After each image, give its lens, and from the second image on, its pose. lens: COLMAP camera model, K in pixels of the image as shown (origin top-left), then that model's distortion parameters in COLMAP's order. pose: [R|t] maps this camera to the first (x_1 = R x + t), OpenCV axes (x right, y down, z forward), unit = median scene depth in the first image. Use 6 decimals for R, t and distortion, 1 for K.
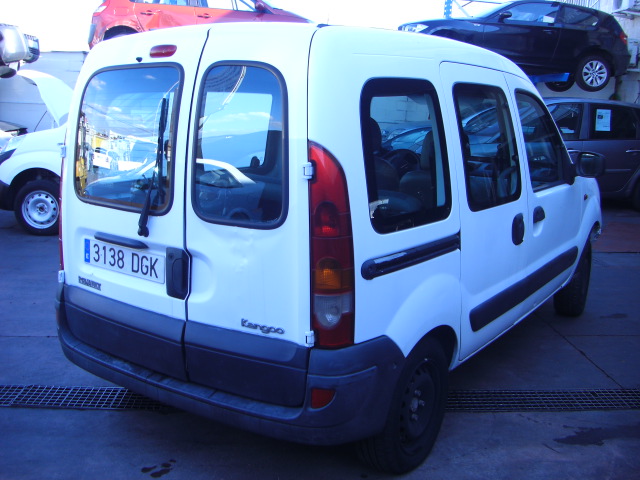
lens RADIAL K [[710.3, 0, 320.0], [0, 710.3, 240.0], [0, 0, 1]] dist [-0.200684, 0.221930]
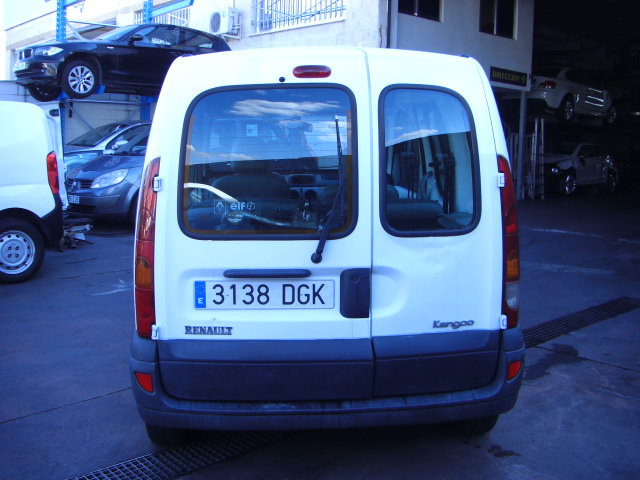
lens RADIAL K [[710.3, 0, 320.0], [0, 710.3, 240.0], [0, 0, 1]] dist [-0.200684, 0.221930]
pose [[0.780218, -0.125302, 0.612830, -0.819459], [0.142024, 0.989629, 0.021527, -0.054934], [-0.609171, 0.070241, 0.789922, 0.220523]]
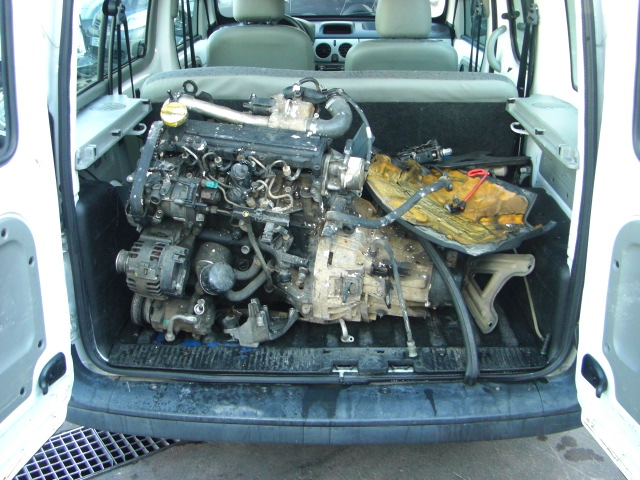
lens RADIAL K [[709.1, 0, 327.6], [0, 709.1, 229.3], [0, 0, 1]] dist [-0.131053, -0.020620]
pose [[0.834544, -0.223298, 0.503661, -0.511219], [0.126093, 0.967331, 0.219936, -0.101941], [-0.536318, -0.120038, 0.835436, 0.486350]]
